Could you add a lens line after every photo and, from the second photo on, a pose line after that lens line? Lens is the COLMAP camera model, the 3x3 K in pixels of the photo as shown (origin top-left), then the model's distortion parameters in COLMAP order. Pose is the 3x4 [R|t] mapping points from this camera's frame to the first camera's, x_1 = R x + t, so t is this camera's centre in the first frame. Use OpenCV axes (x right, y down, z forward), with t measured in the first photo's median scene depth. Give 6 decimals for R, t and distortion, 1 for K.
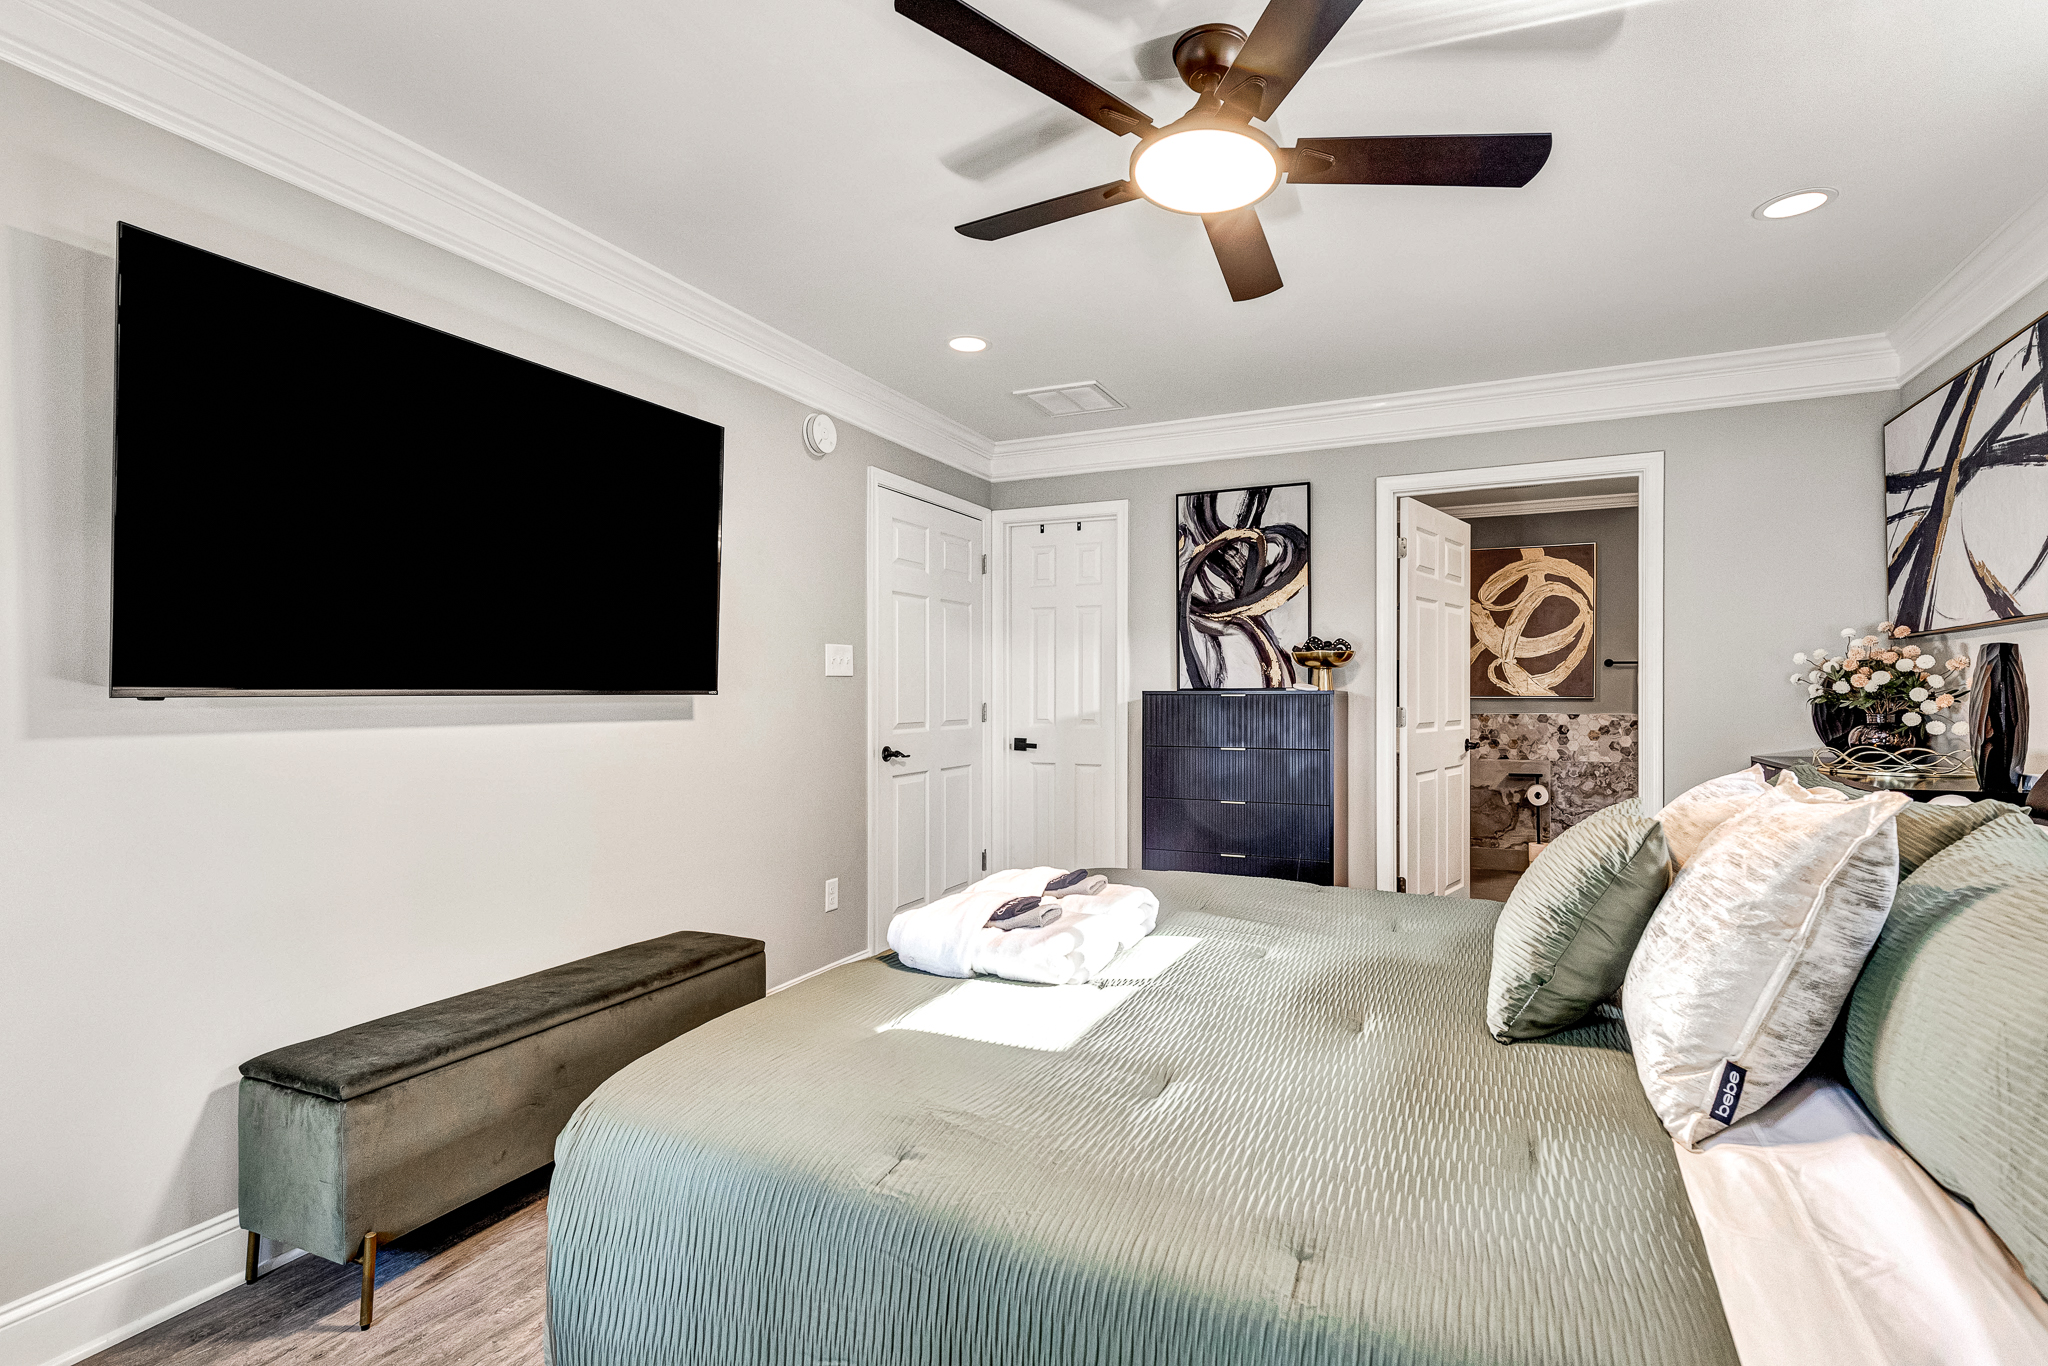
lens RADIAL K [[988.2, 0, 1024.0], [0, 988.2, 683.0], [0, 0, 1]] dist [0.004104, 0.000163]
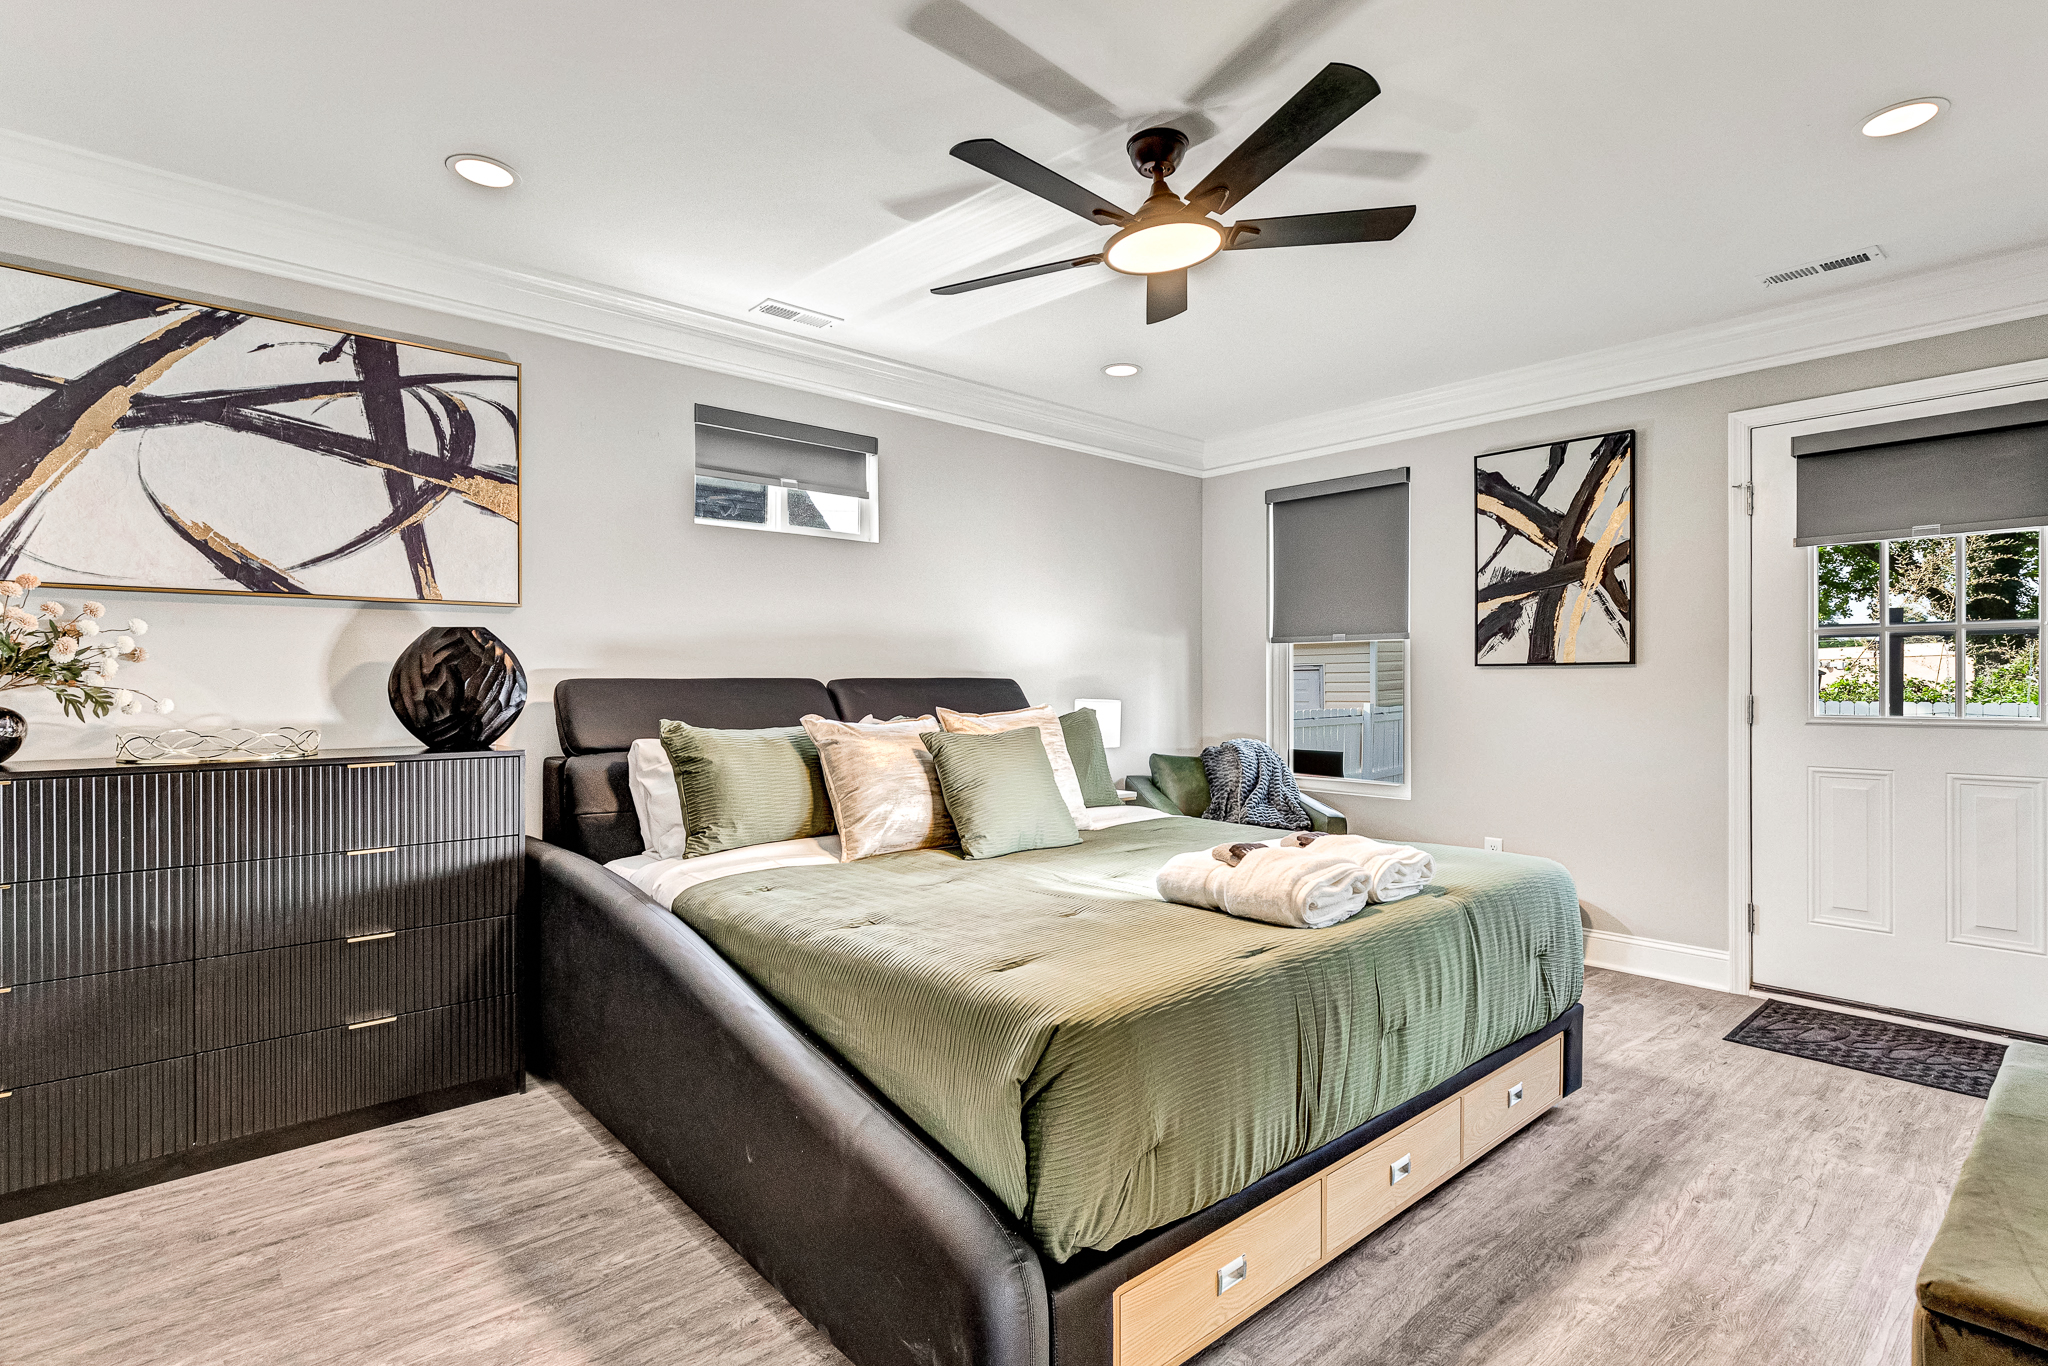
lens RADIAL K [[1002.5, 0, 983.6], [0, 1002.5, 682.0], [0, 0, 1]] dist [0.016675, 0.000242]
pose [[-0.918704, -0.004043, 0.394926, -0.046636], [-0.006754, 0.999962, -0.005475, 0.016211], [-0.394889, -0.007697, -0.918697, 1.002890]]
